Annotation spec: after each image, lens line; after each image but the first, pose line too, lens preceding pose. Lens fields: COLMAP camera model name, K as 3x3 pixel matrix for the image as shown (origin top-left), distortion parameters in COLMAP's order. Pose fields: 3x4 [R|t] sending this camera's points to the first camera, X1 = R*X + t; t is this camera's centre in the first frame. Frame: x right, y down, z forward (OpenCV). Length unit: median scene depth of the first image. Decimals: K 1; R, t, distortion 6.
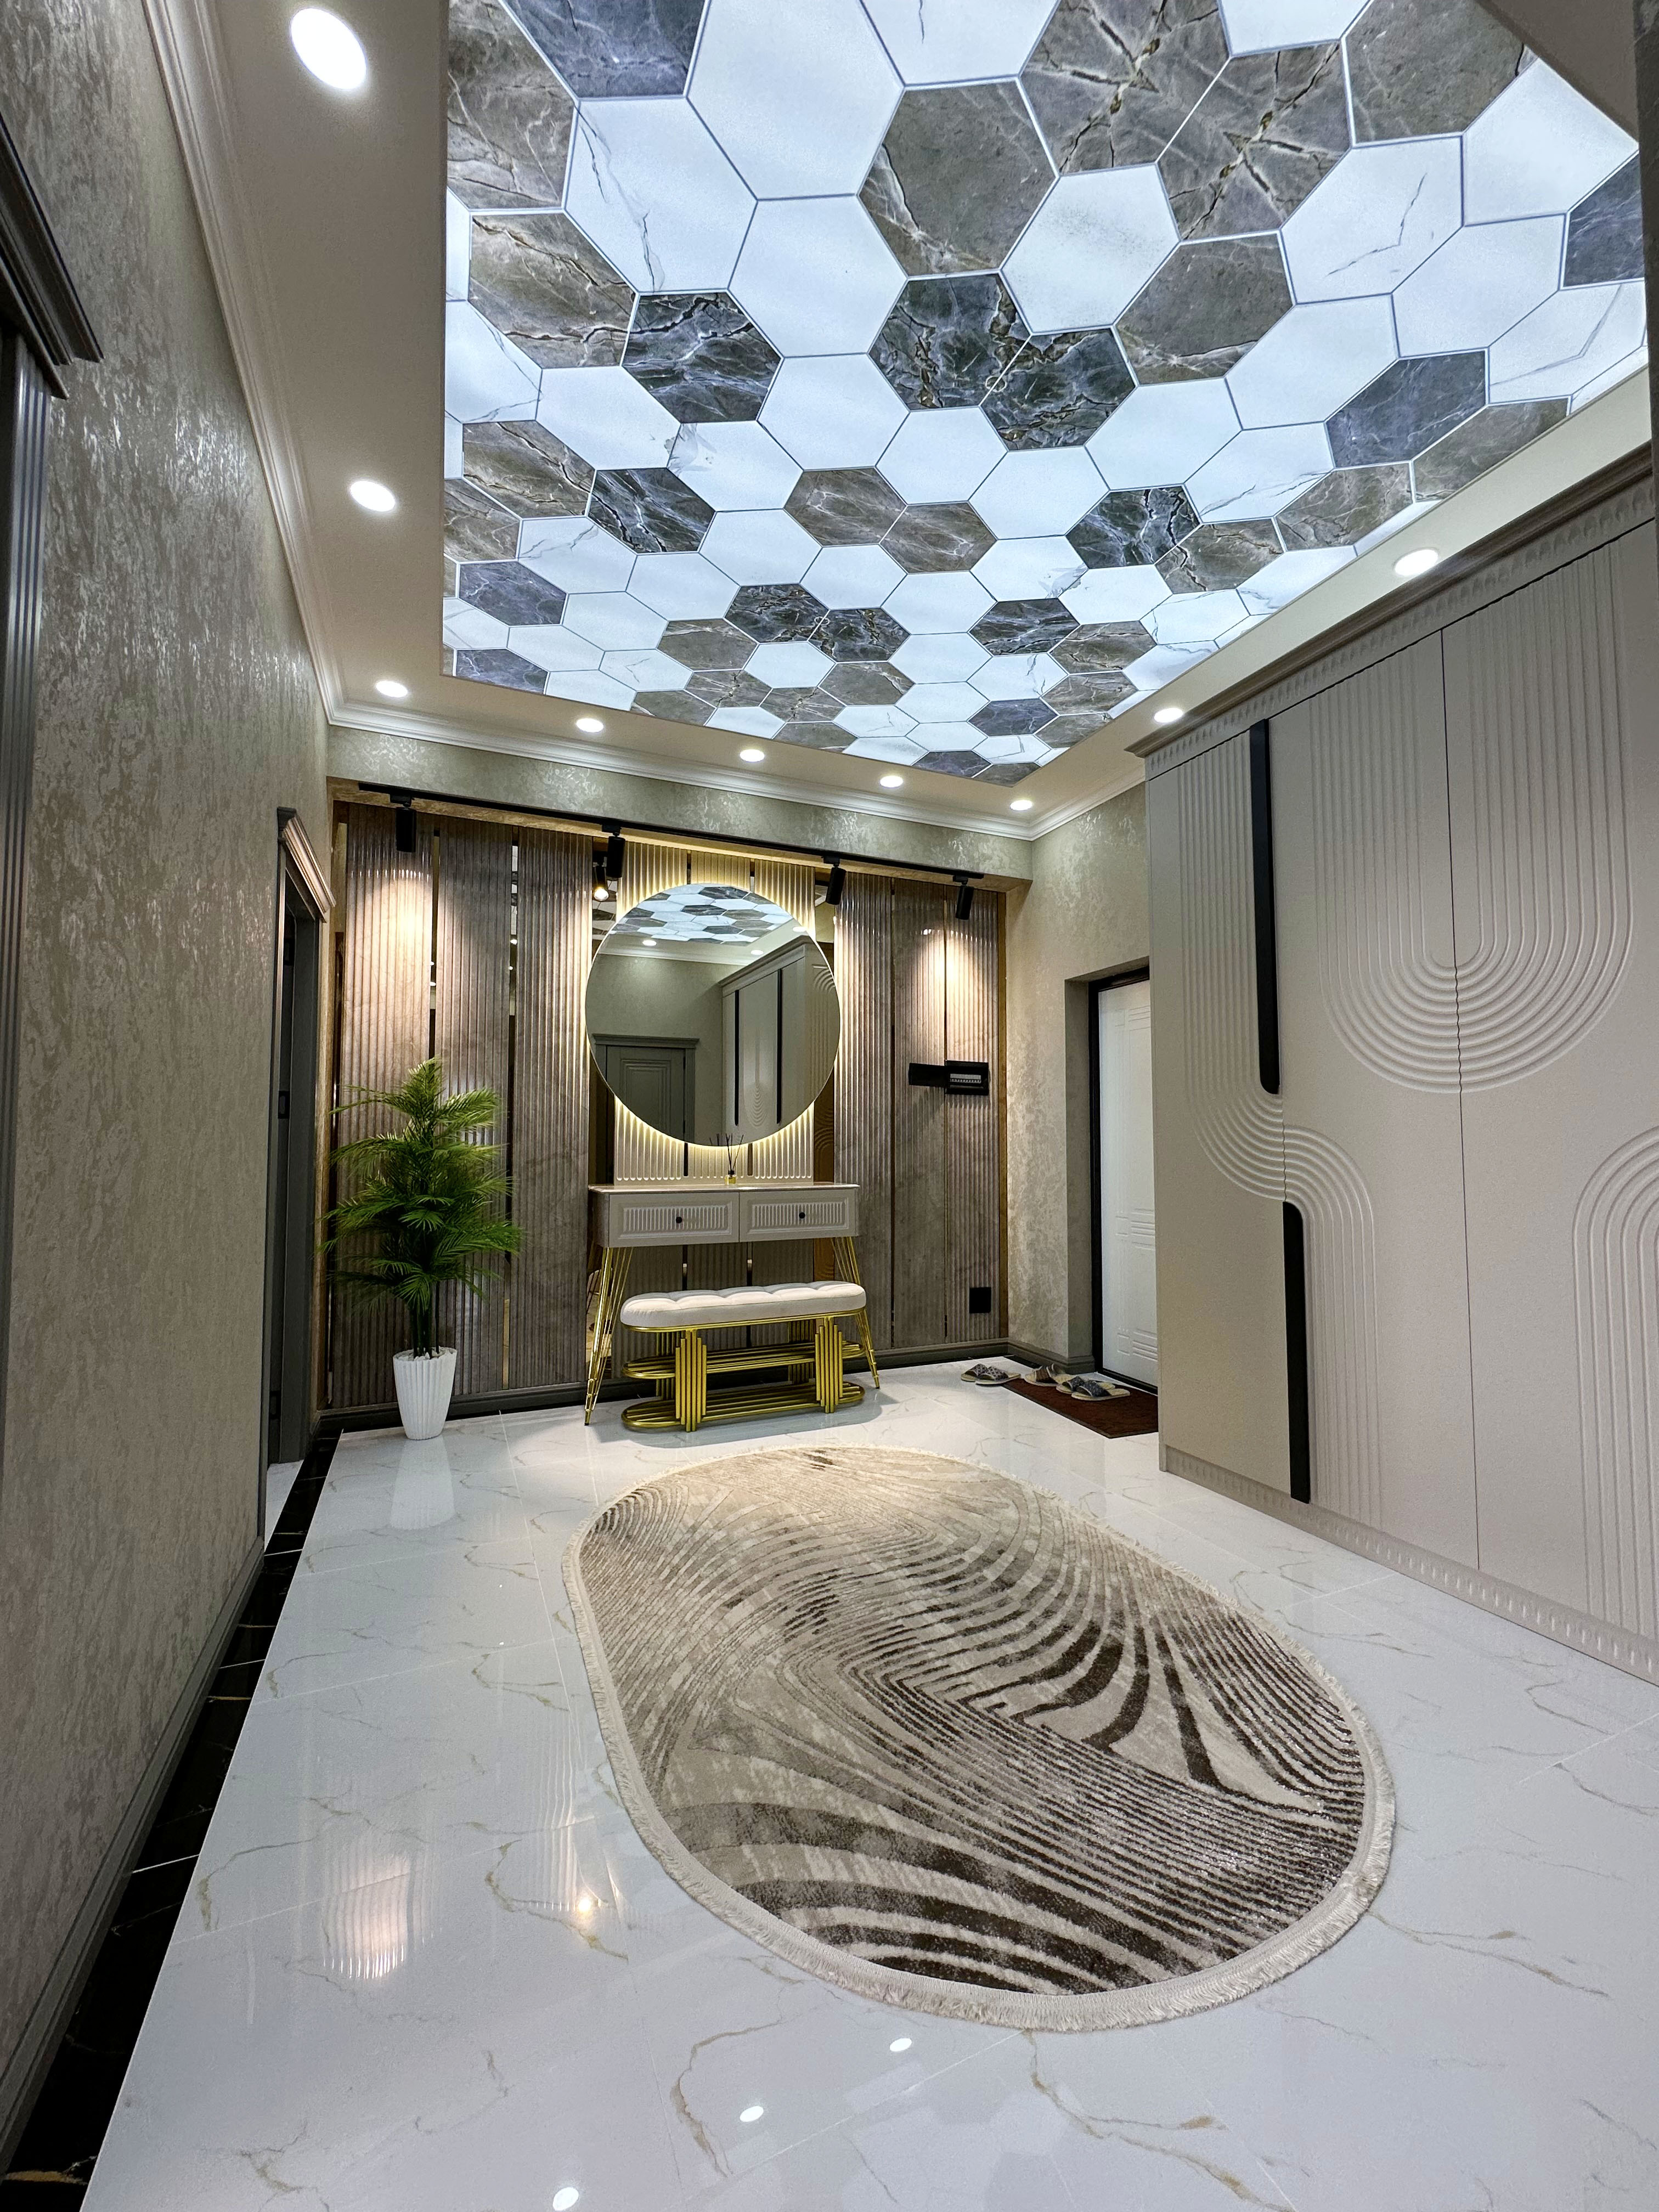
lens RADIAL K [[875.3, 0, 819.6], [0, 875.3, 1109.4], [0, 0, 1]] dist [0.007559, -0.003325]
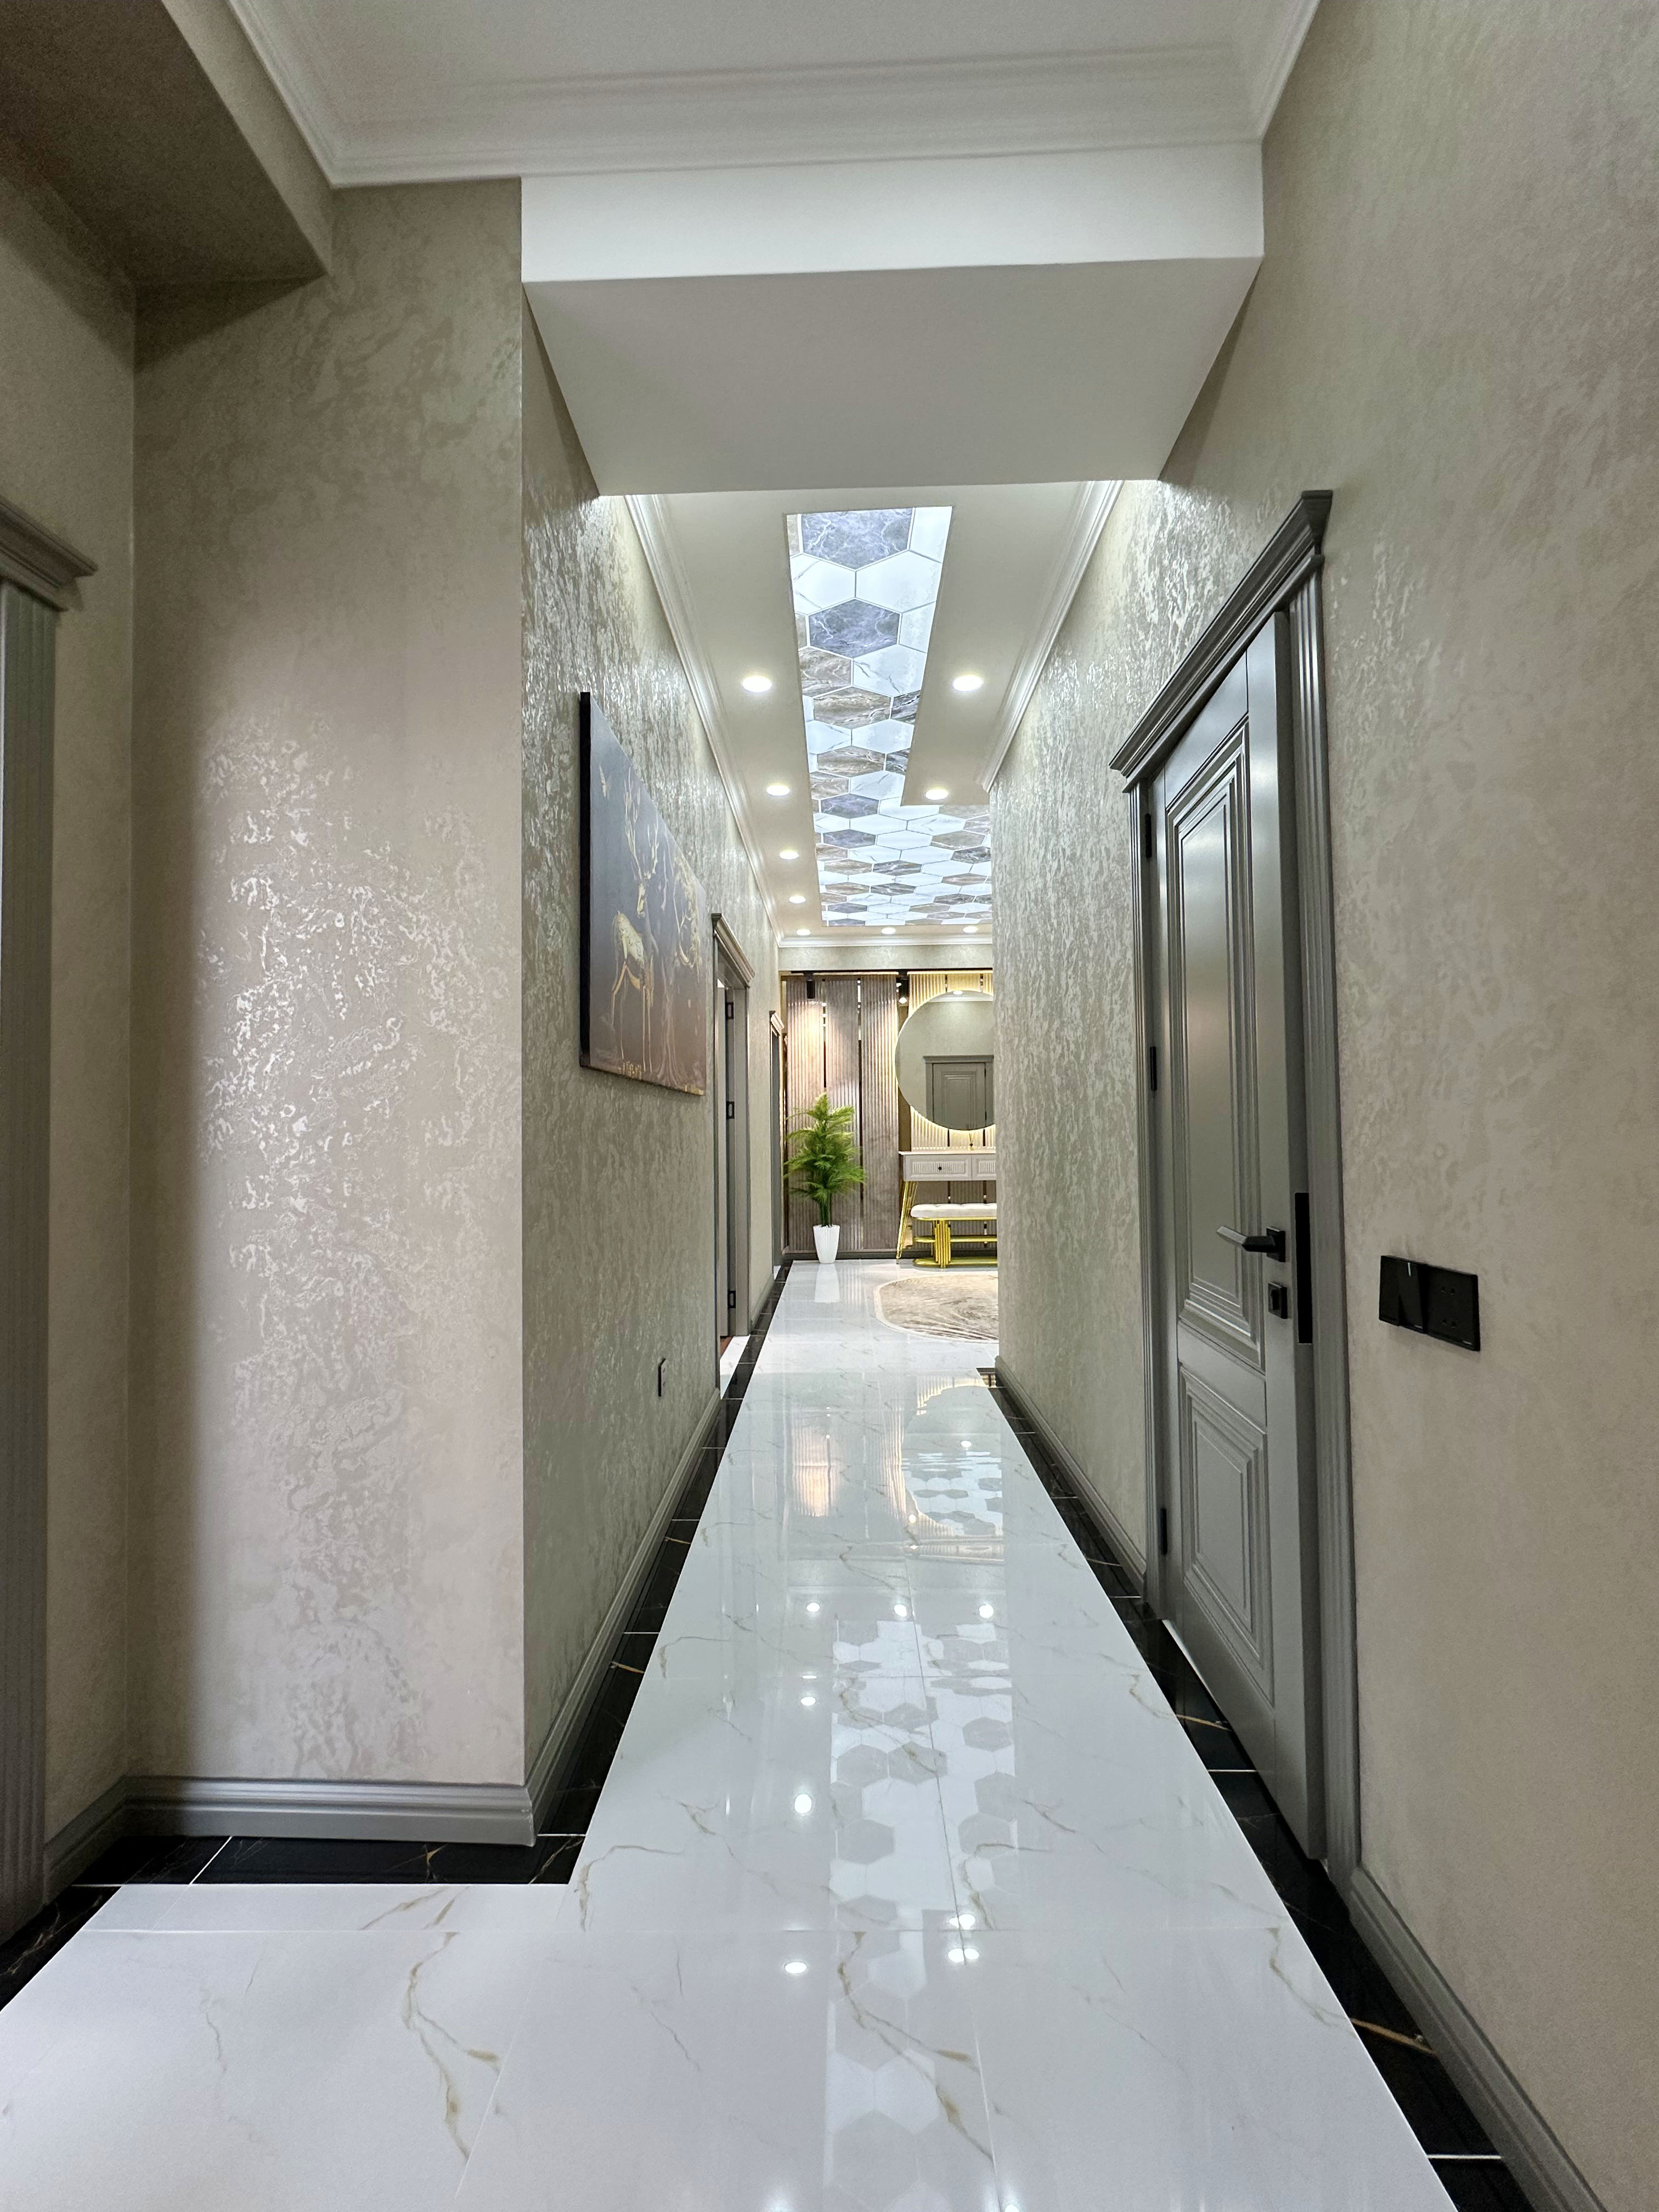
lens RADIAL K [[875.3, 0, 827.7], [0, 875.3, 1111.6], [0, 0, 1]] dist [0.007559, -0.003325]
pose [[0.910326, -0.022030, -0.413306, 0.693660], [0.030248, 0.999453, 0.013350, -0.060095], [0.412786, -0.024655, 0.910495, -1.469229]]
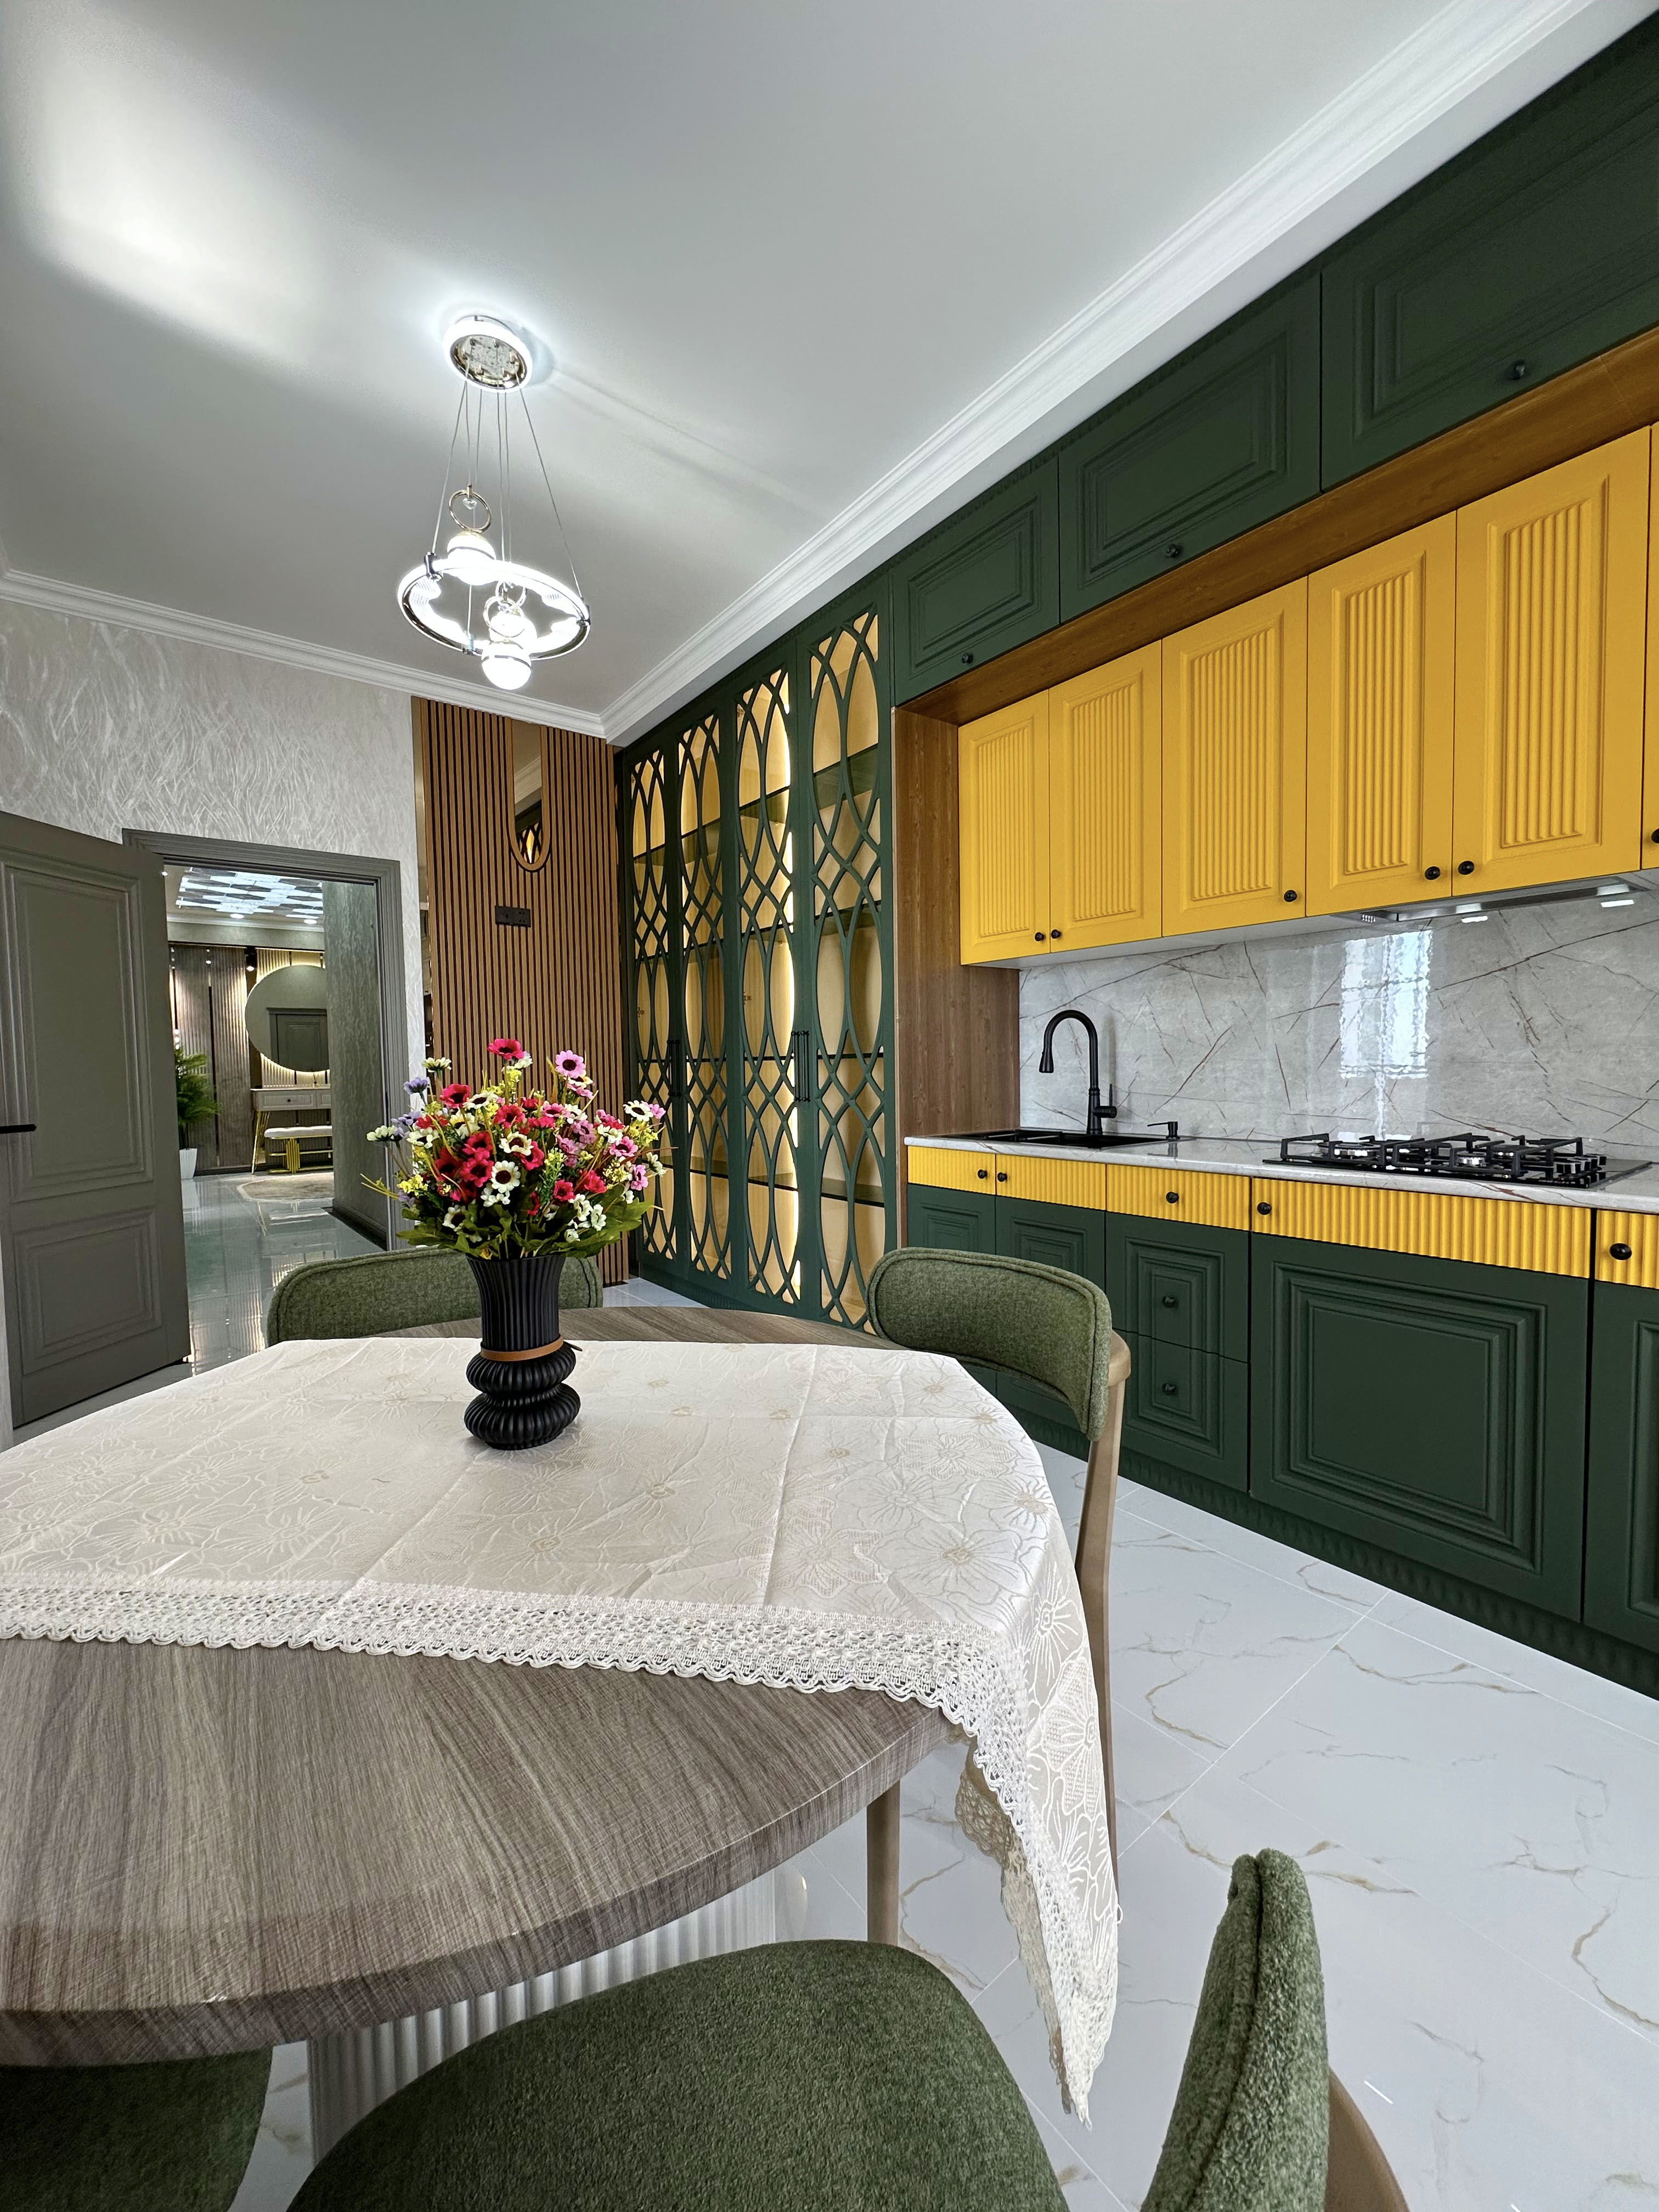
lens RADIAL K [[875.3, 0, 810.4], [0, 875.3, 1103.6], [0, 0, 1]] dist [0.007559, -0.003325]
pose [[0.969285, -0.029110, 0.244211, 1.152669], [0.008625, 0.996383, 0.084536, -0.119297], [-0.245788, -0.079833, 0.966030, -3.121789]]
